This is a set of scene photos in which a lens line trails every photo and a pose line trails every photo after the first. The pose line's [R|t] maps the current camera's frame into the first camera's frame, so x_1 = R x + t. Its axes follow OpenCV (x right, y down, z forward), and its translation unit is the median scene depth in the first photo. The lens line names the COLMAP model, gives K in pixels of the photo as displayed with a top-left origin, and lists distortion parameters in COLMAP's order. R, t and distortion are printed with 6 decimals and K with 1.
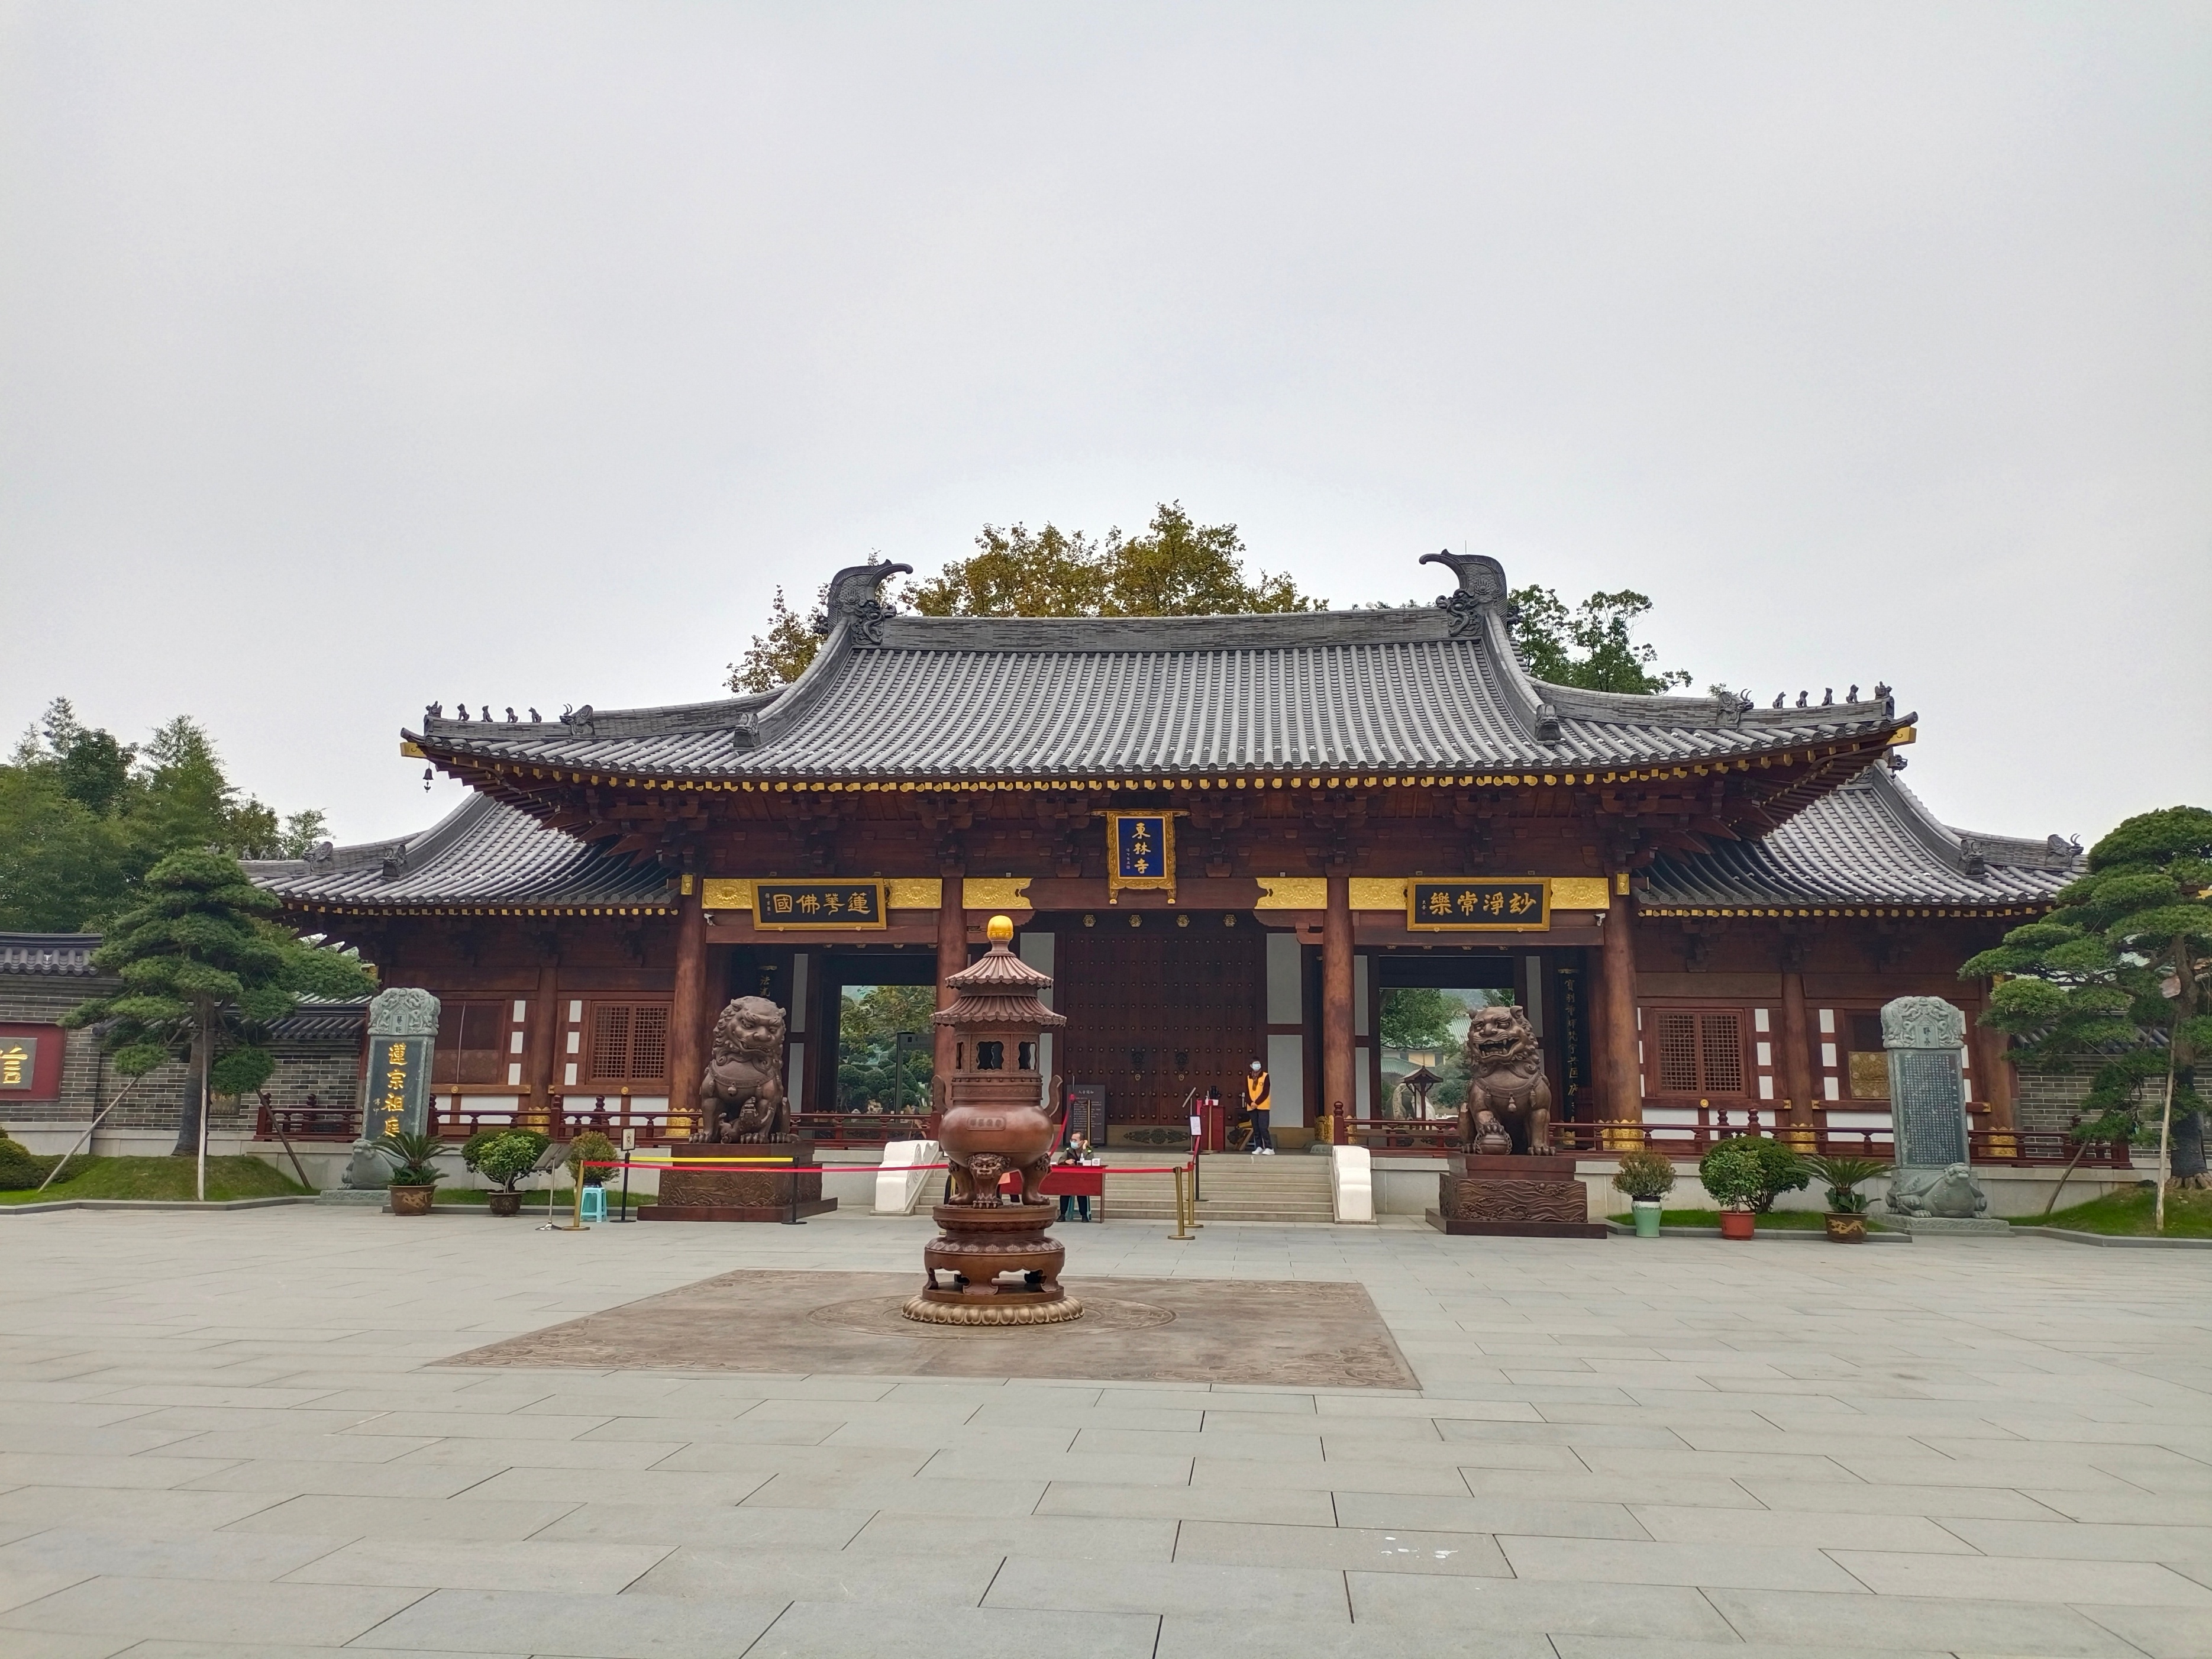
lens RADIAL K [[1615.7, 0, 1106.0], [0, 1615.7, 829.5], [0, 0, 1]] dist [0.053730, -0.049108]
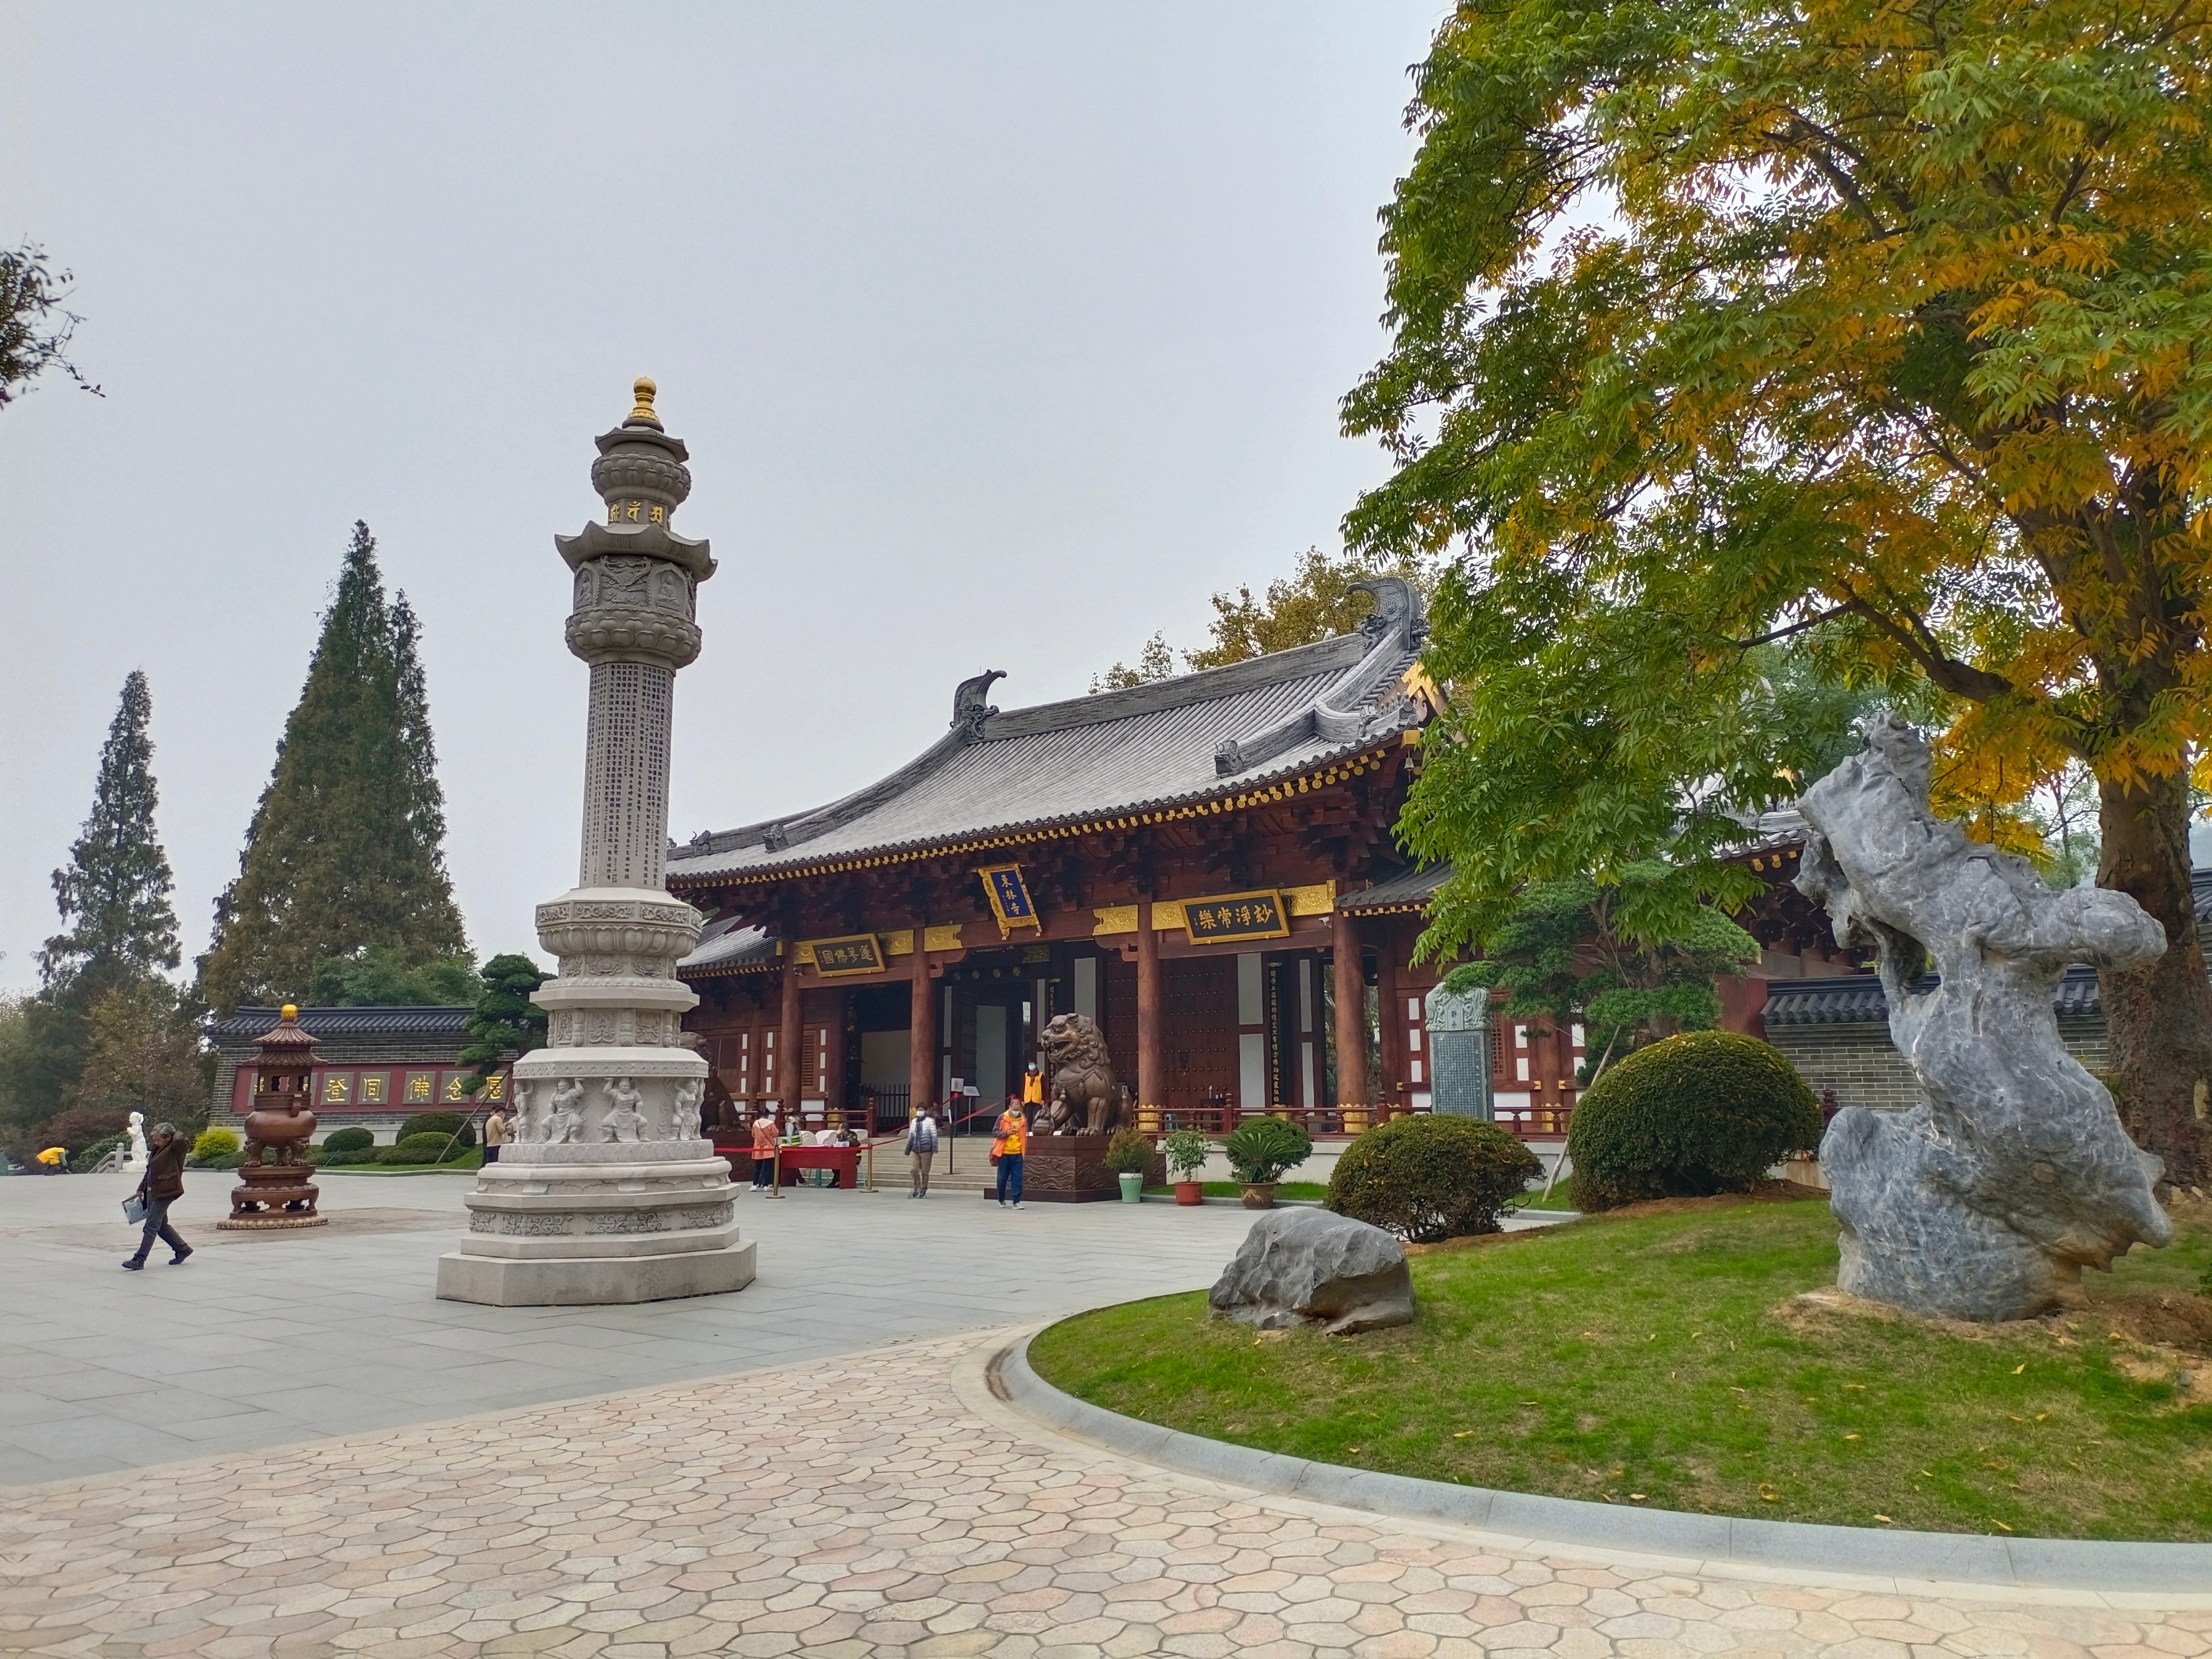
lens RADIAL K [[1615.7, 0, 1106.0], [0, 1615.7, 829.5], [0, 0, 1]] dist [0.053730, -0.049108]
pose [[0.814553, -0.114414, -0.568694, 0.793245], [0.115982, 0.992683, -0.033592, 0.012100], [0.568376, -0.038596, 0.821863, 0.014693]]
